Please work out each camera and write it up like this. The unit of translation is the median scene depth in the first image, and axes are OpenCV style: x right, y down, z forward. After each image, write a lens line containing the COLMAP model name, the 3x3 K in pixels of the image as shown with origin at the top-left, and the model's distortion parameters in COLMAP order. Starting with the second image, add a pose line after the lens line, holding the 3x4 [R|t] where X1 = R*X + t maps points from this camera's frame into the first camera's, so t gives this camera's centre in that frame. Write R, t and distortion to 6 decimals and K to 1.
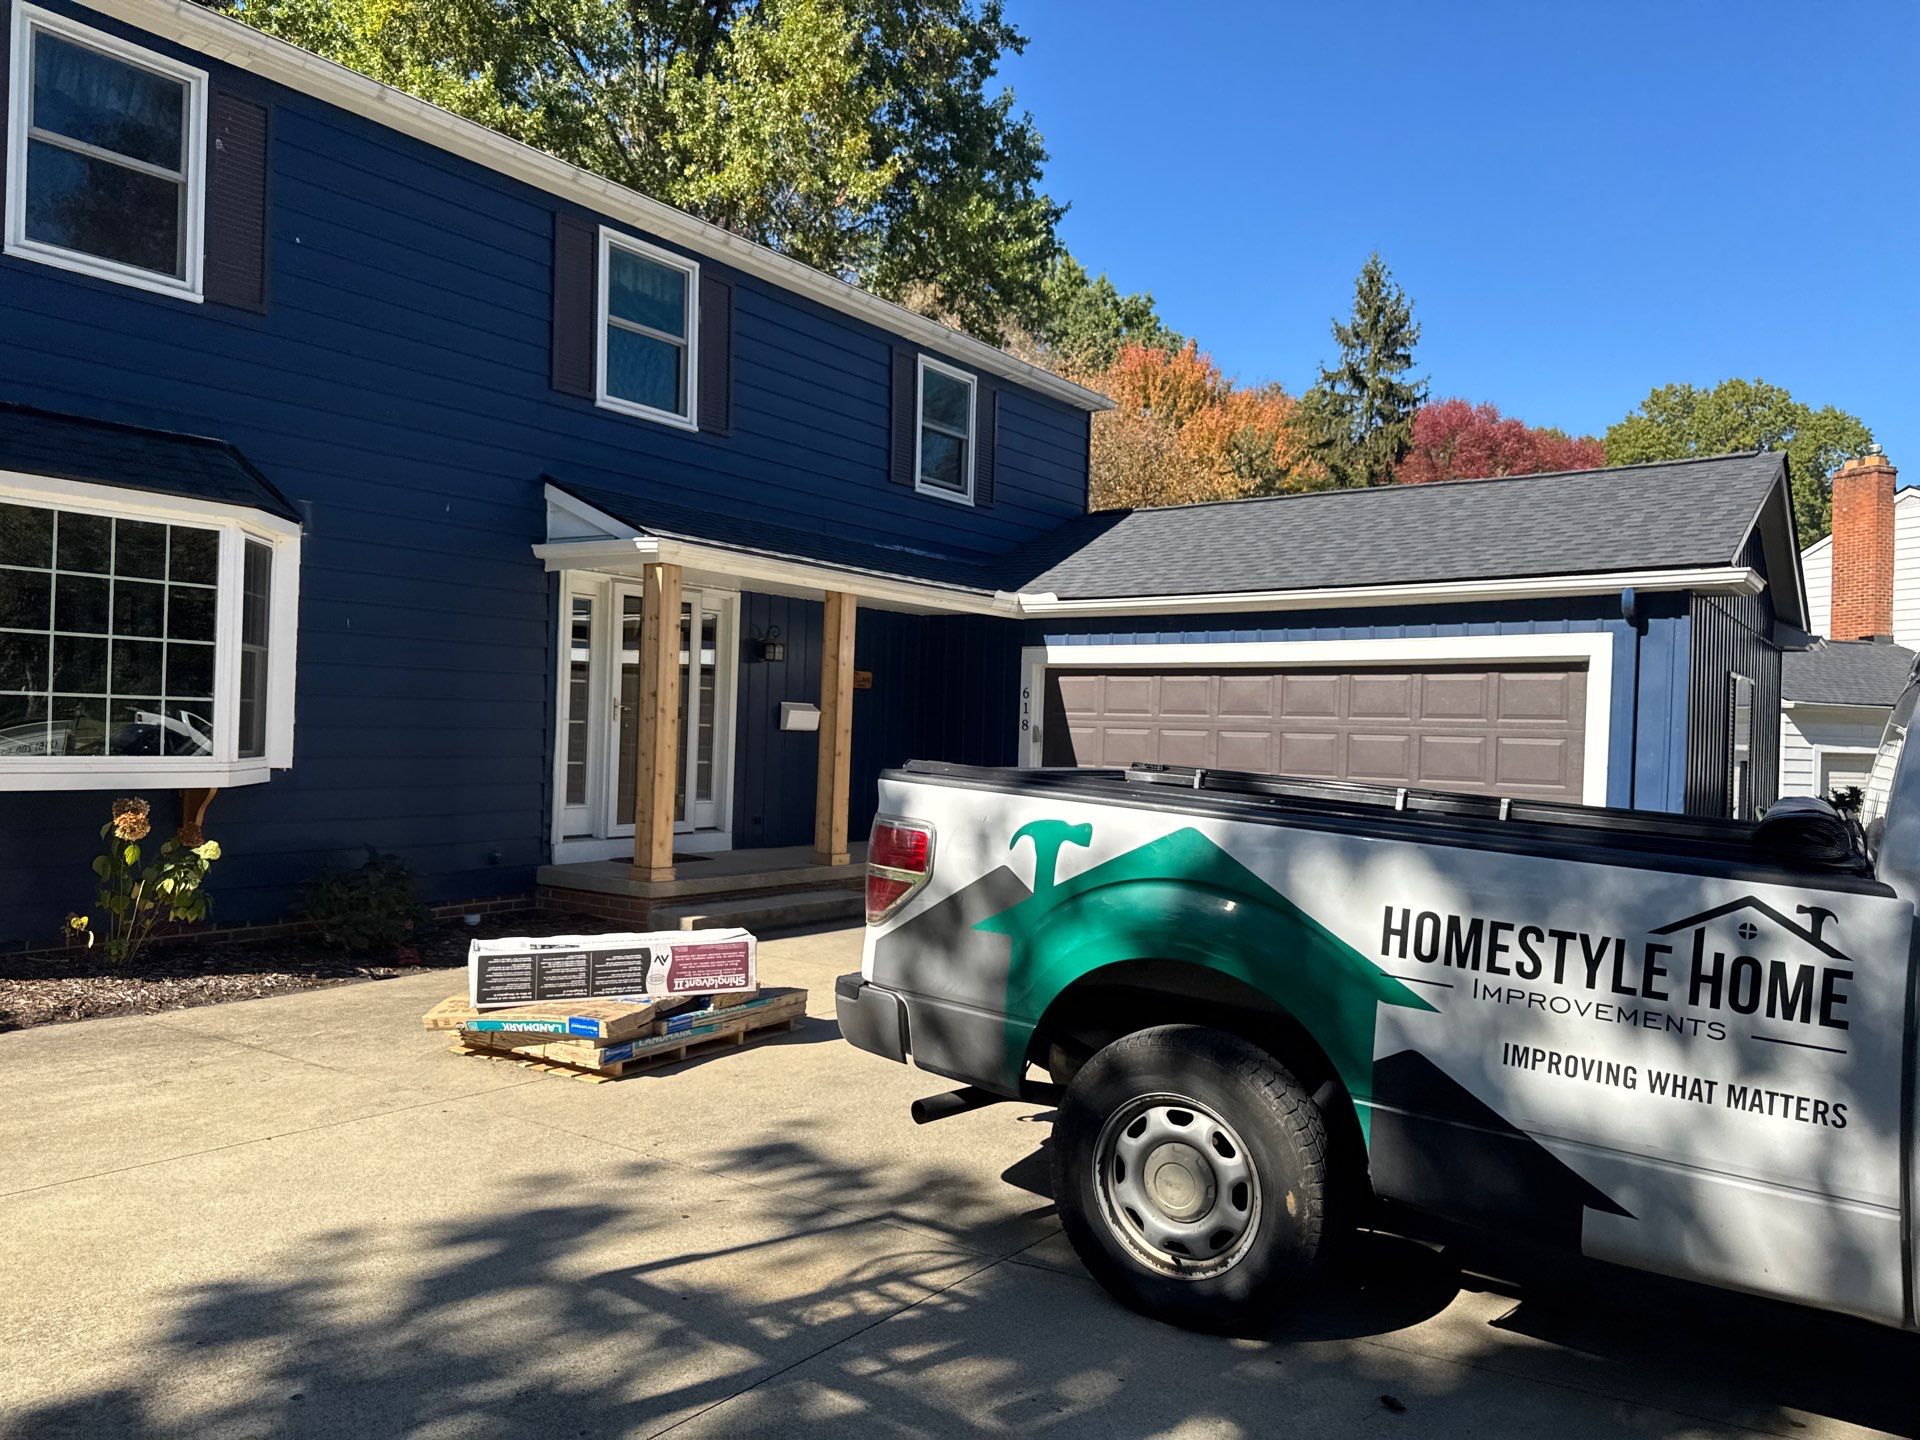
lens RADIAL K [[1368.4, 0, 960.0], [0, 1368.4, 720.0], [0, 0, 1]] dist [0.055372, -0.084725]
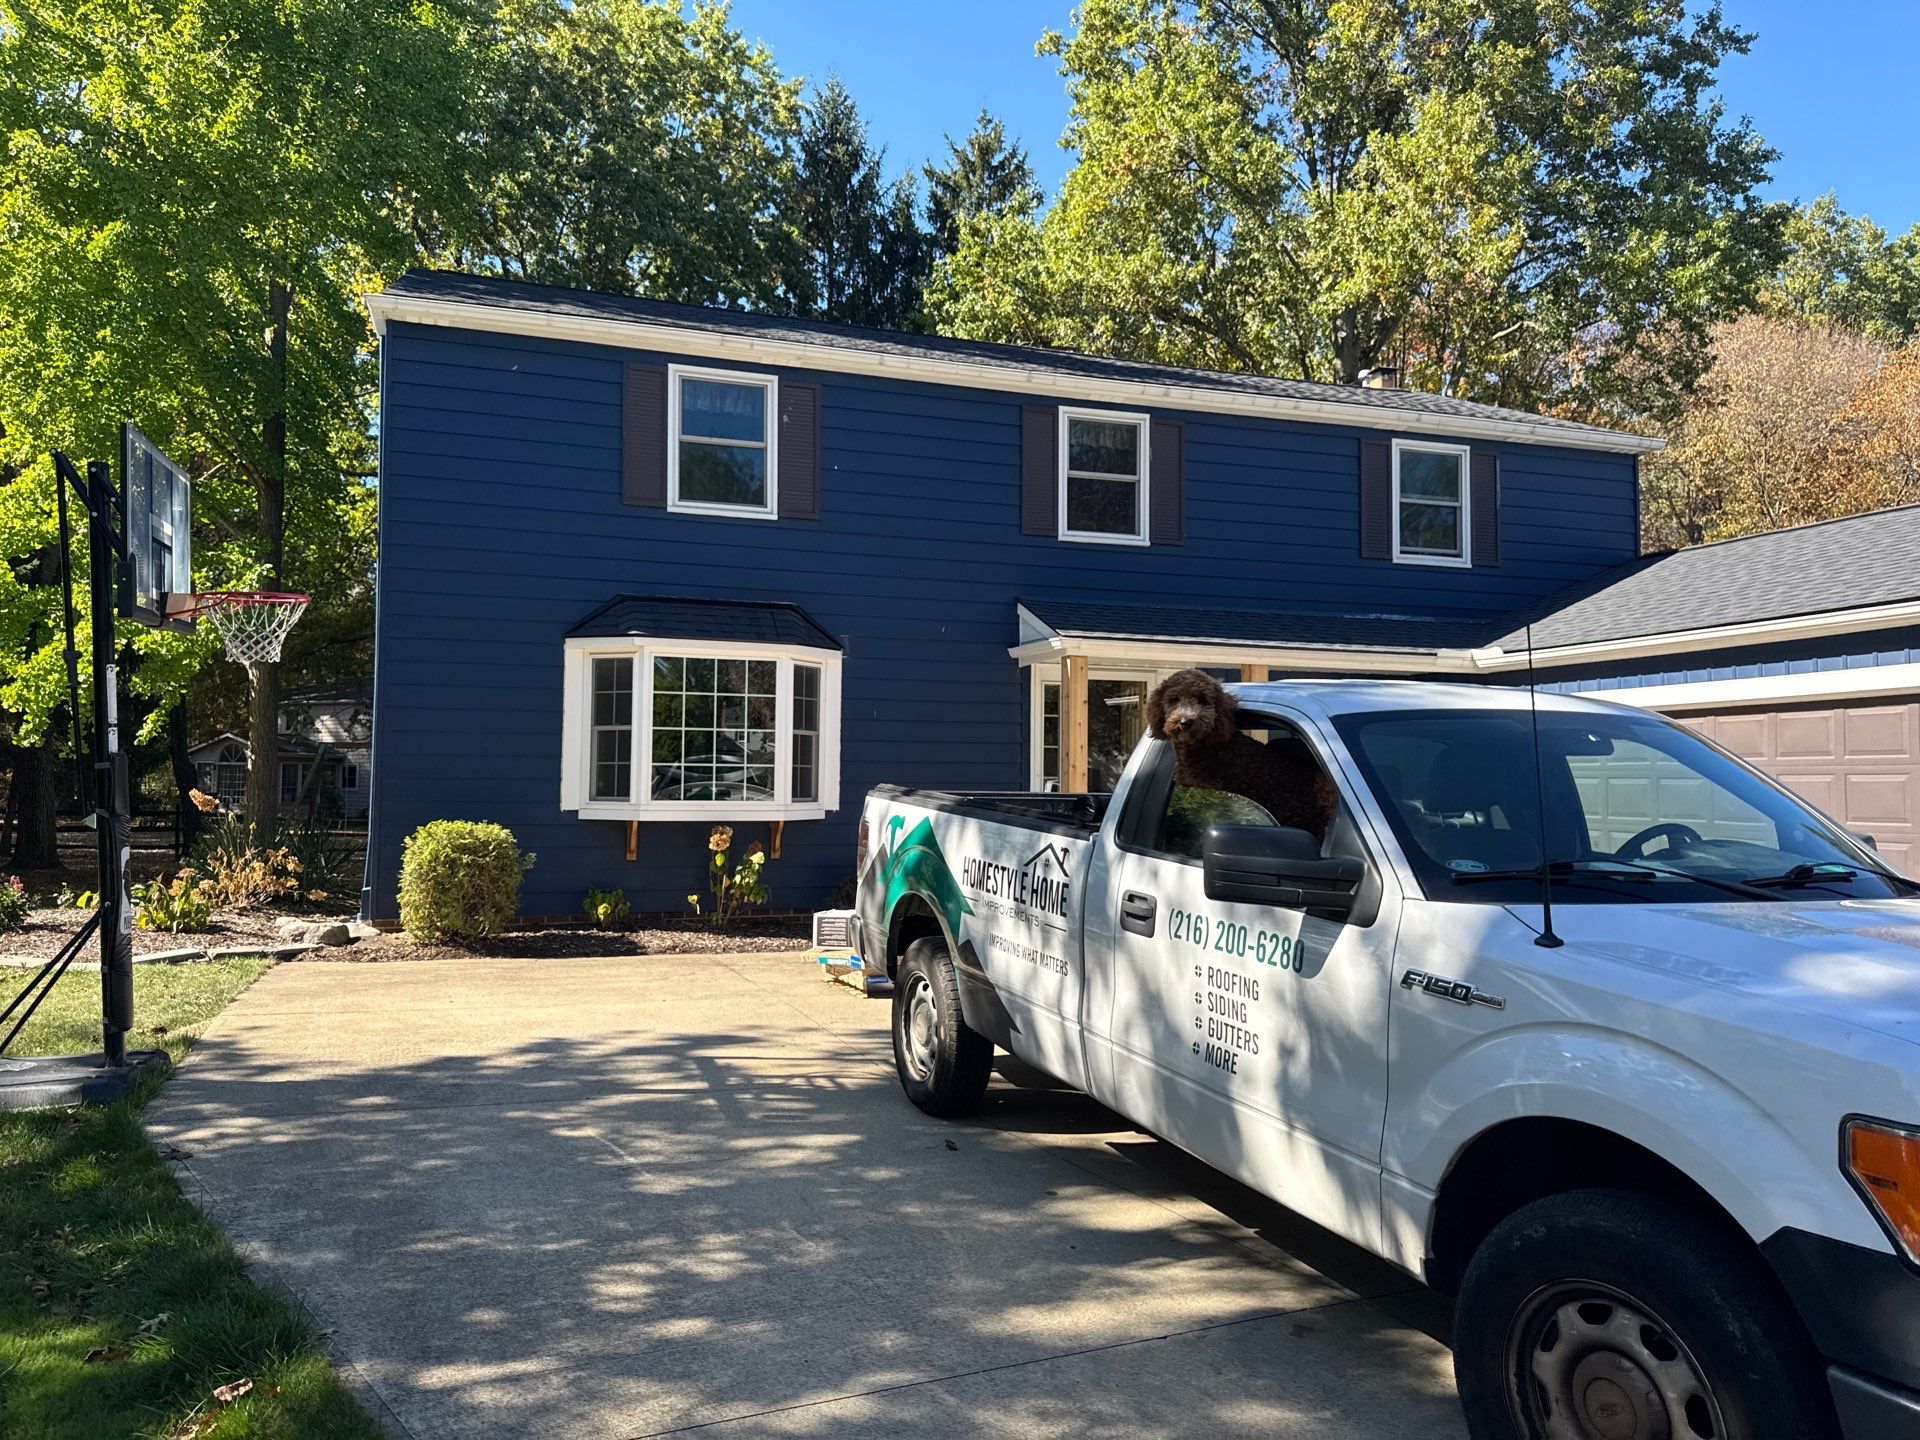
lens RADIAL K [[1368.4, 0, 960.0], [0, 1368.4, 720.0], [0, 0, 1]] dist [0.055372, -0.084725]
pose [[0.815379, -0.048382, -0.576903, 0.432084], [0.018919, 0.998196, -0.056974, 0.020538], [0.578619, 0.035541, 0.814823, -0.135815]]
